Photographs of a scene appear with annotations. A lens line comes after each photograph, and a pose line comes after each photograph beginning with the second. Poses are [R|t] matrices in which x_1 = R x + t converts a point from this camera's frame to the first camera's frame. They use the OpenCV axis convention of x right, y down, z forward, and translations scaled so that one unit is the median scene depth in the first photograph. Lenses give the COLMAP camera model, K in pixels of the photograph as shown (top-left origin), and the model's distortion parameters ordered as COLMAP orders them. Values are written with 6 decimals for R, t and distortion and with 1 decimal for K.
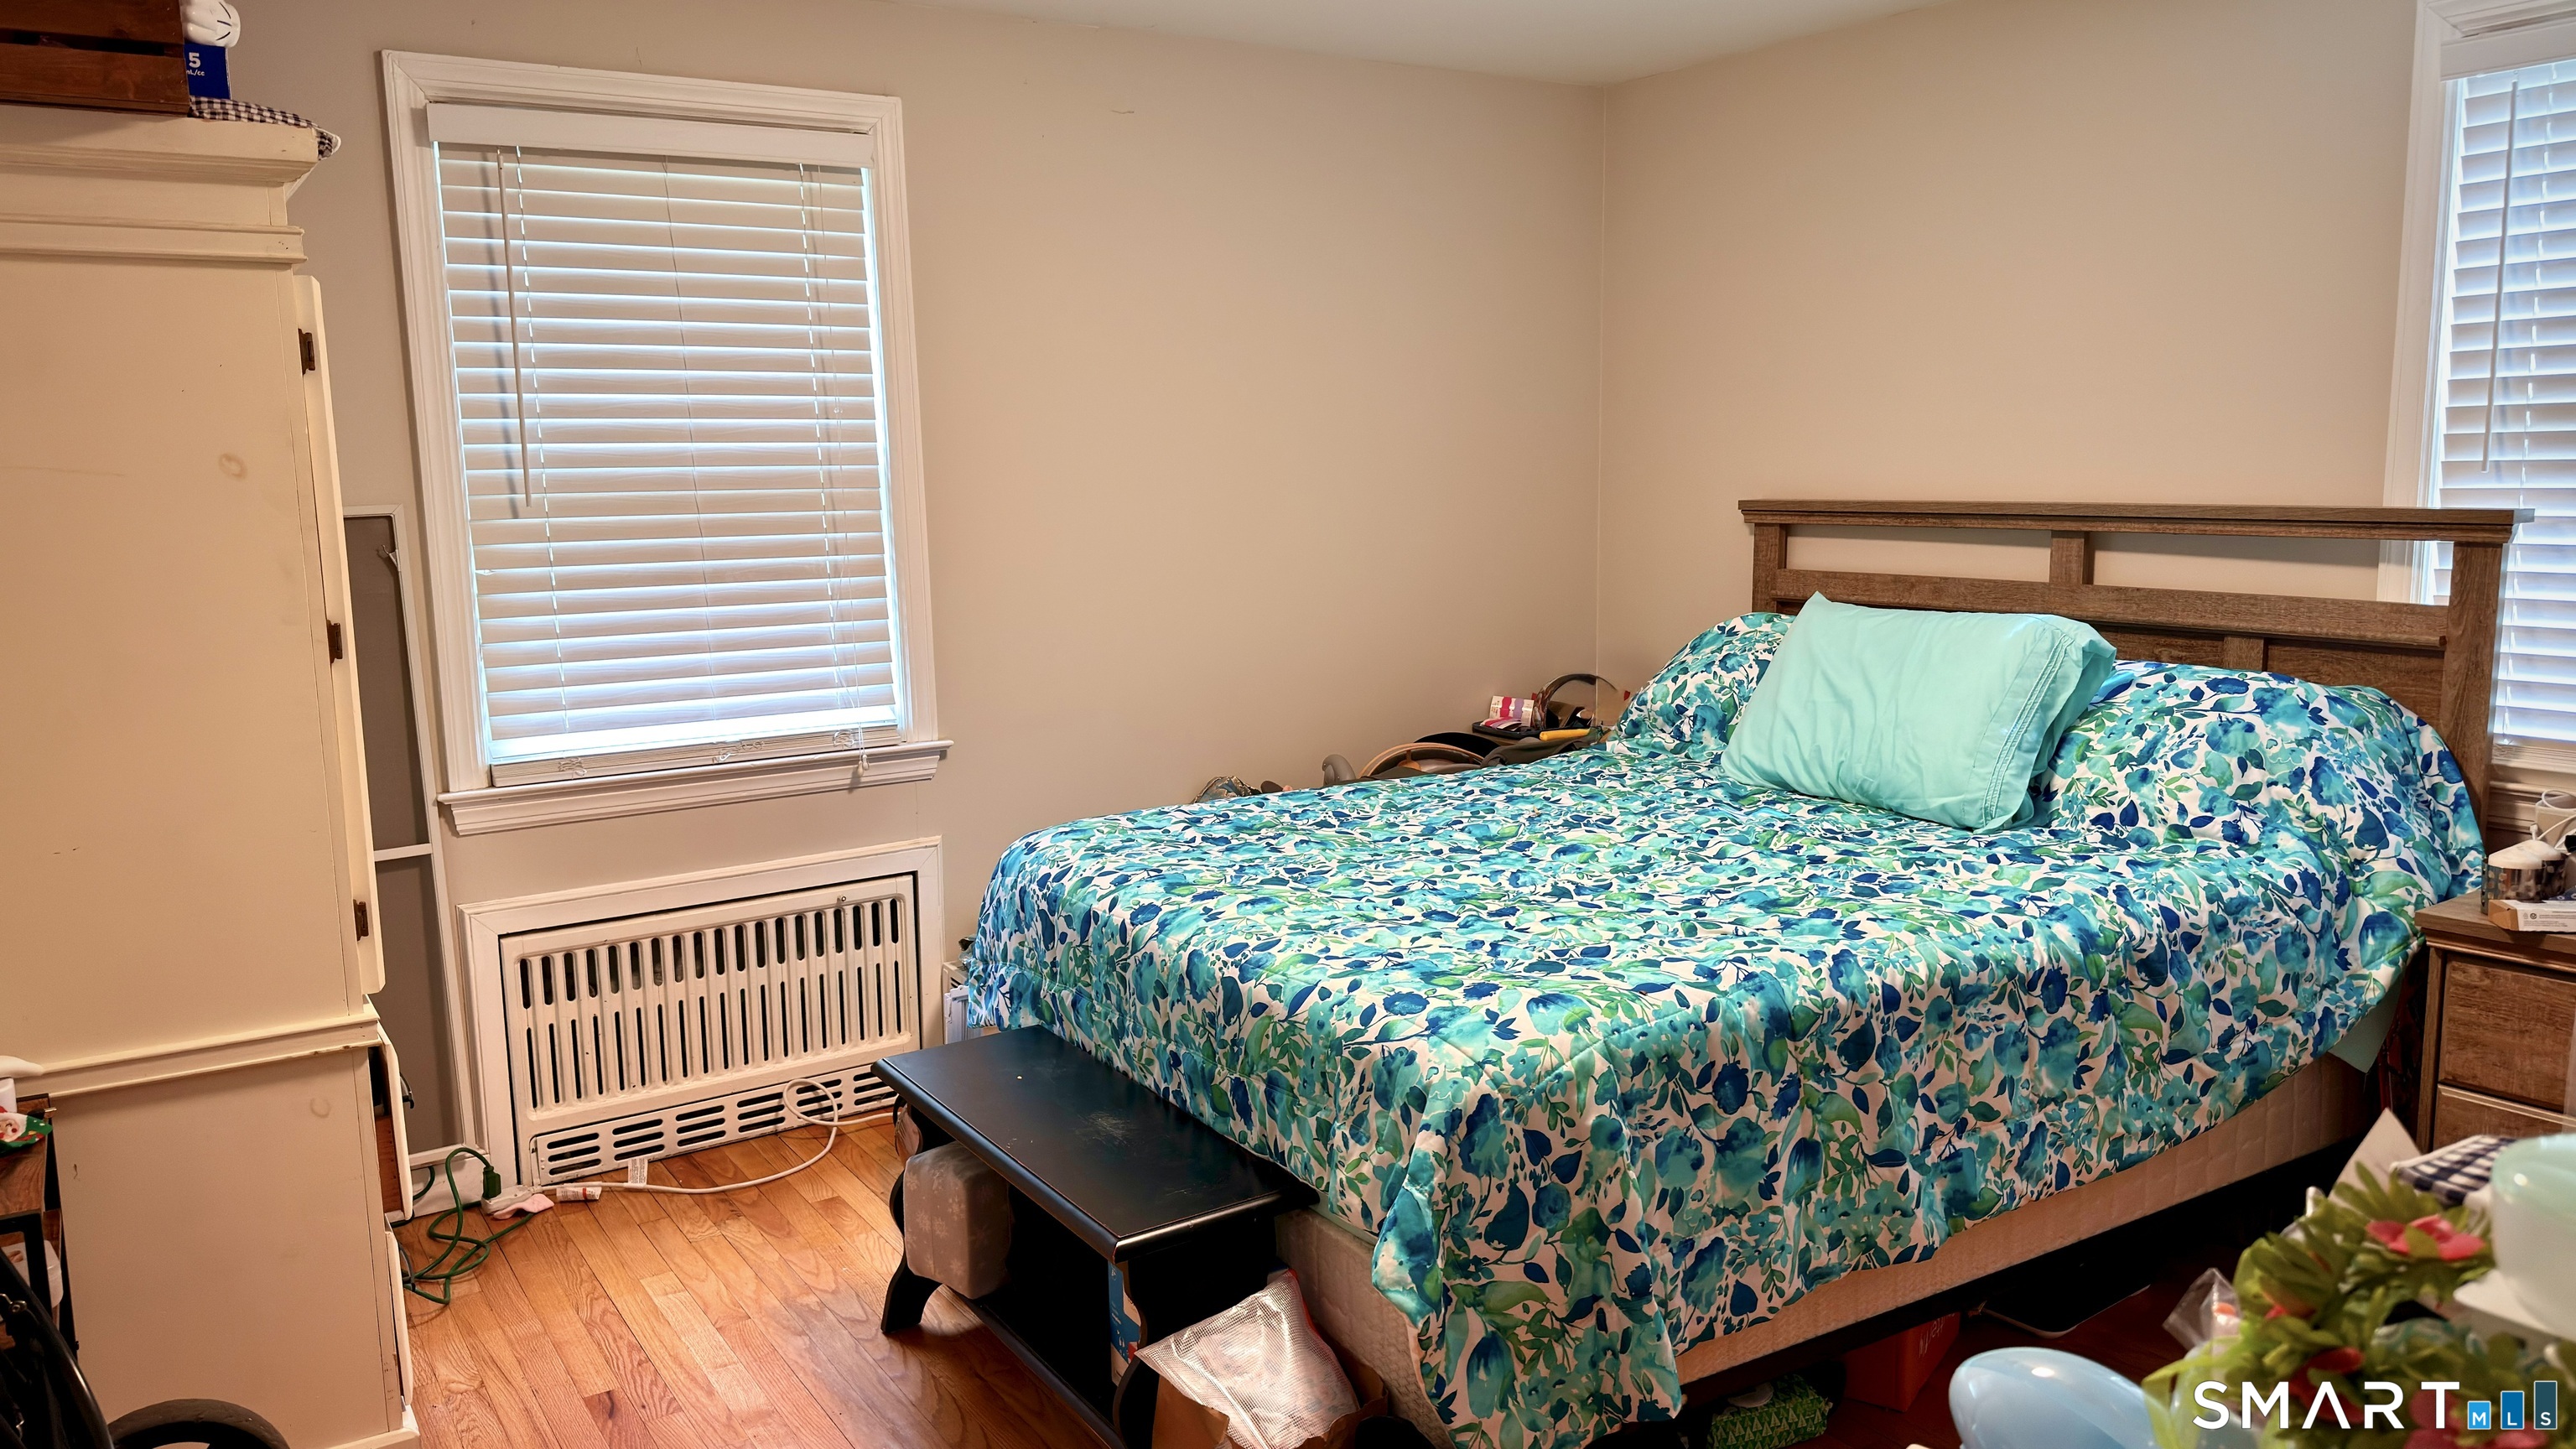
lens RADIAL K [[1799.0, 0, 1288.0], [0, 1799.0, 724.5], [0, 0, 1]] dist [0.148107, -0.249005]
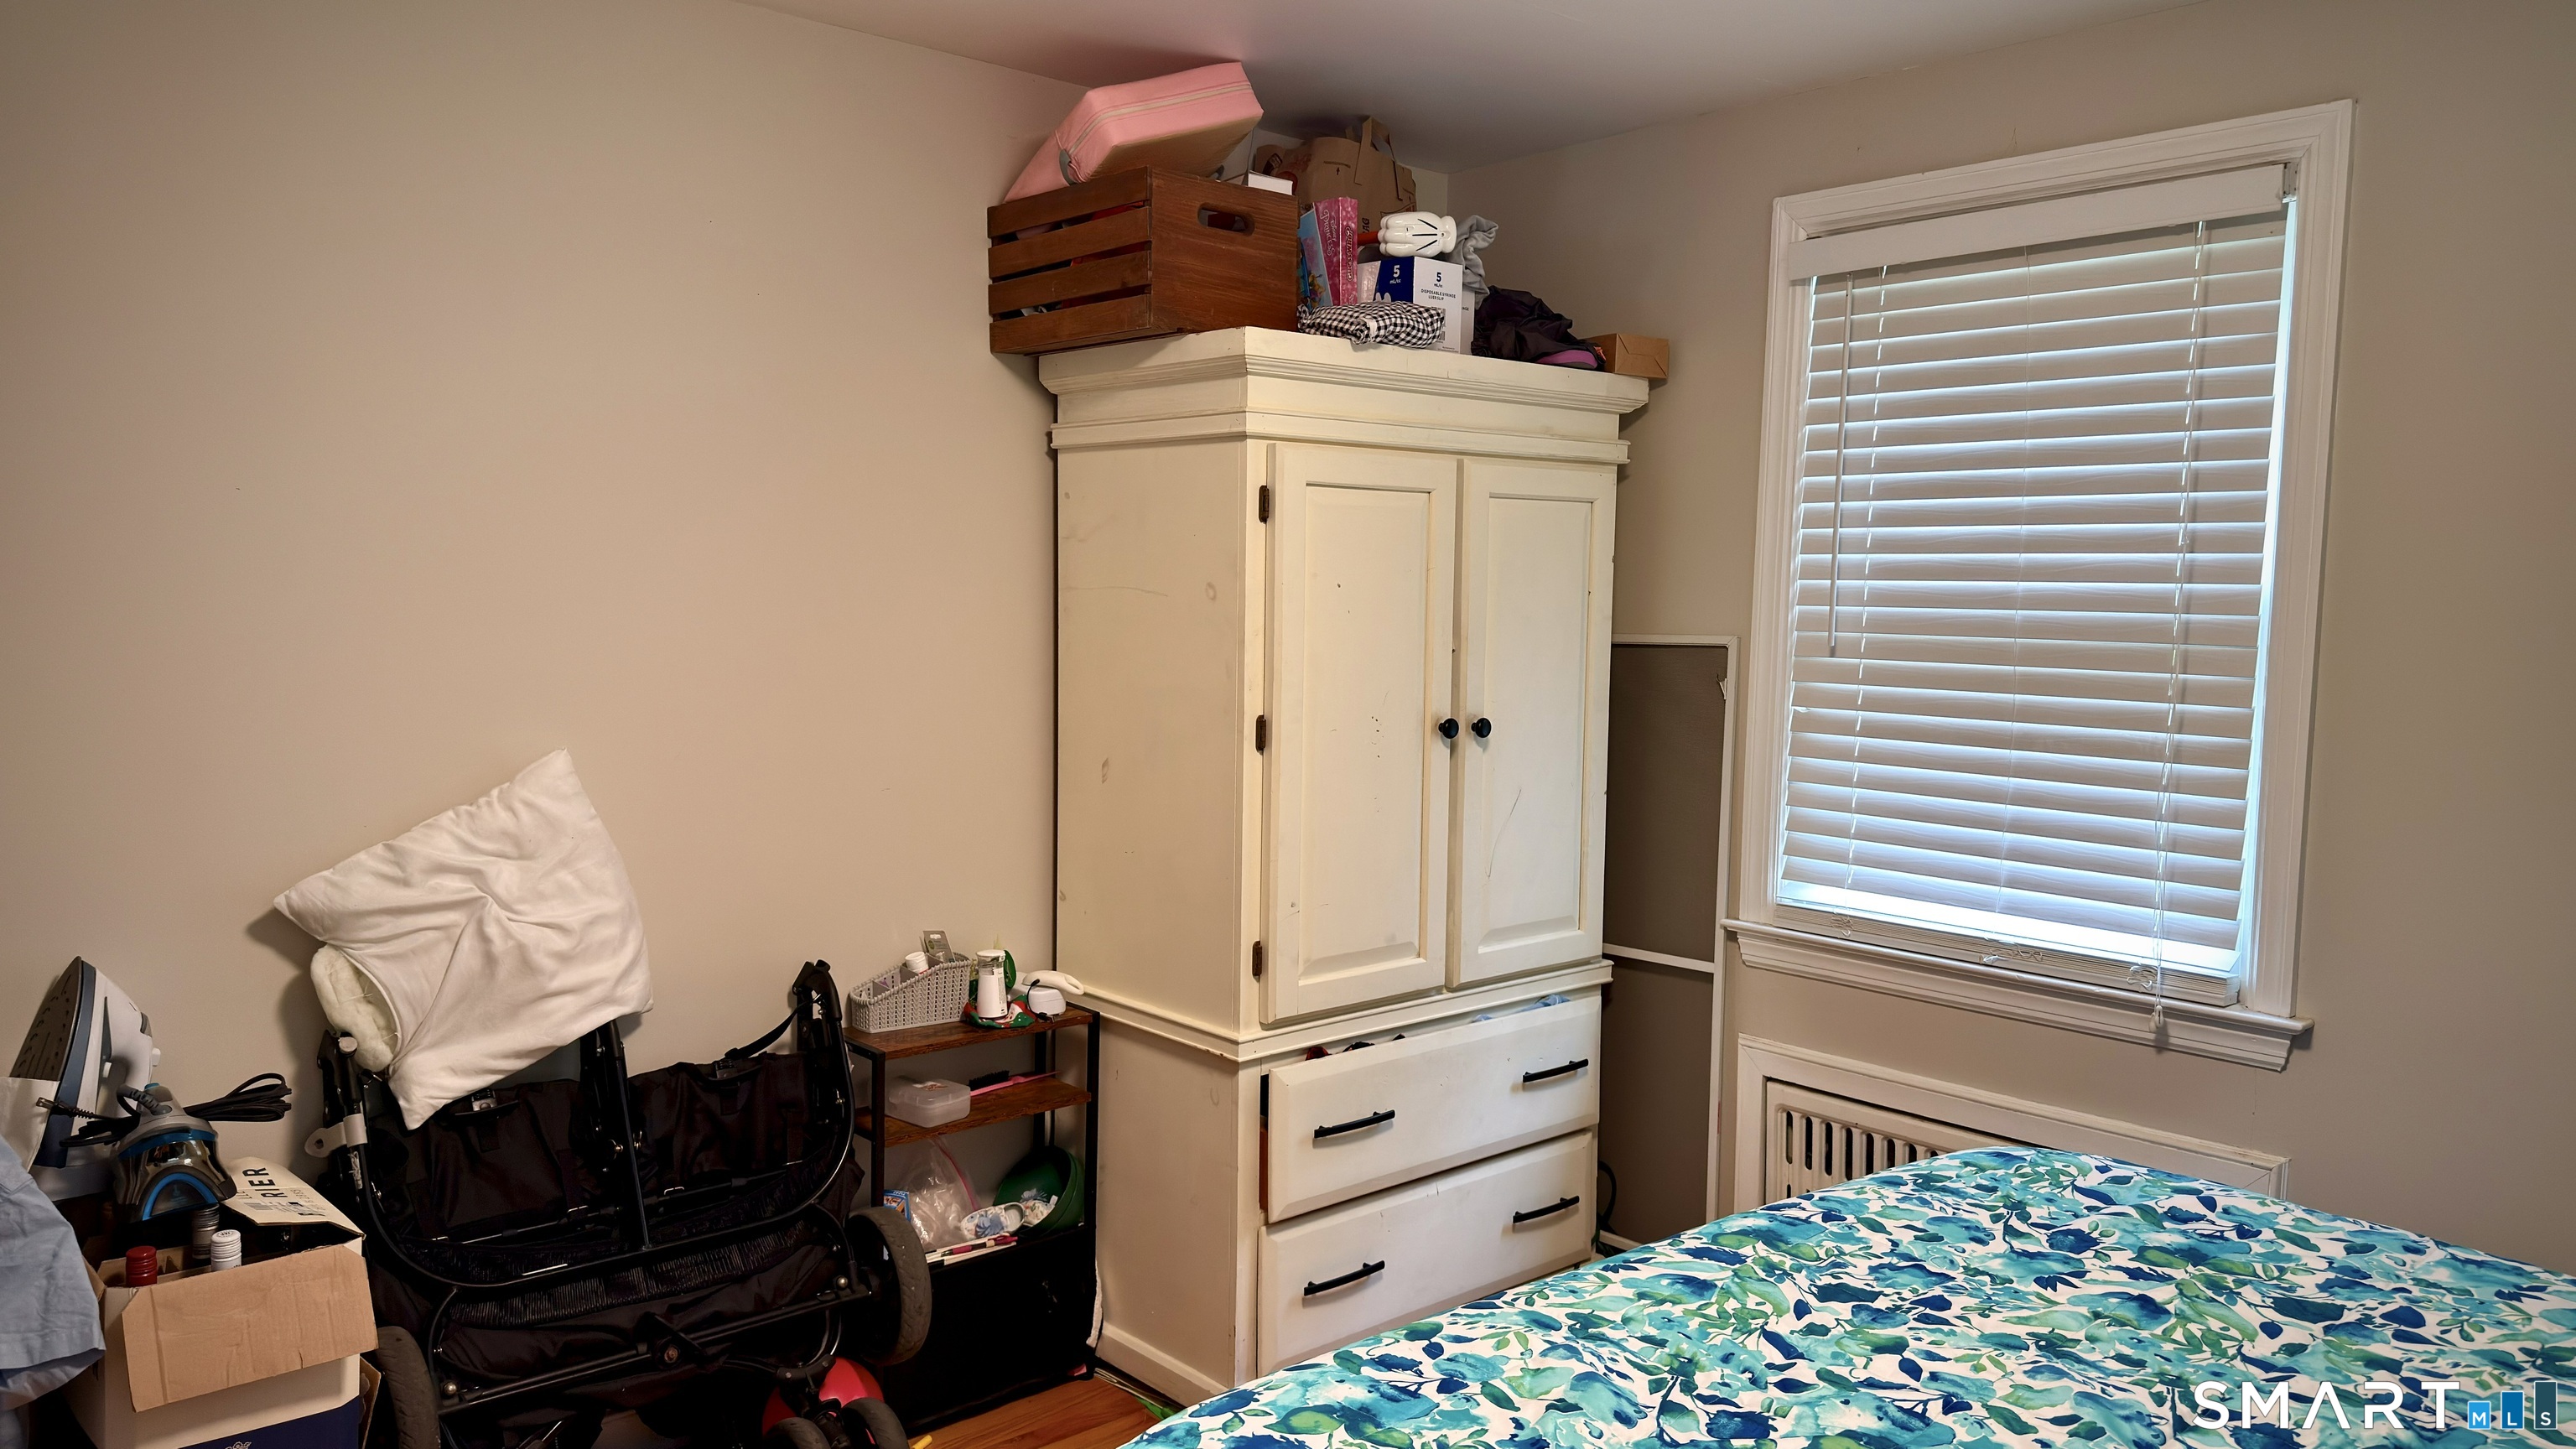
lens RADIAL K [[1799.0, 0, 1288.0], [0, 1799.0, 724.5], [0, 0, 1]] dist [0.148107, -0.249005]
pose [[0.155274, 0.099890, -0.982808, 0.474680], [-0.164126, 0.983656, 0.074046, -0.101630], [0.974142, 0.149807, 0.169131, 0.567359]]
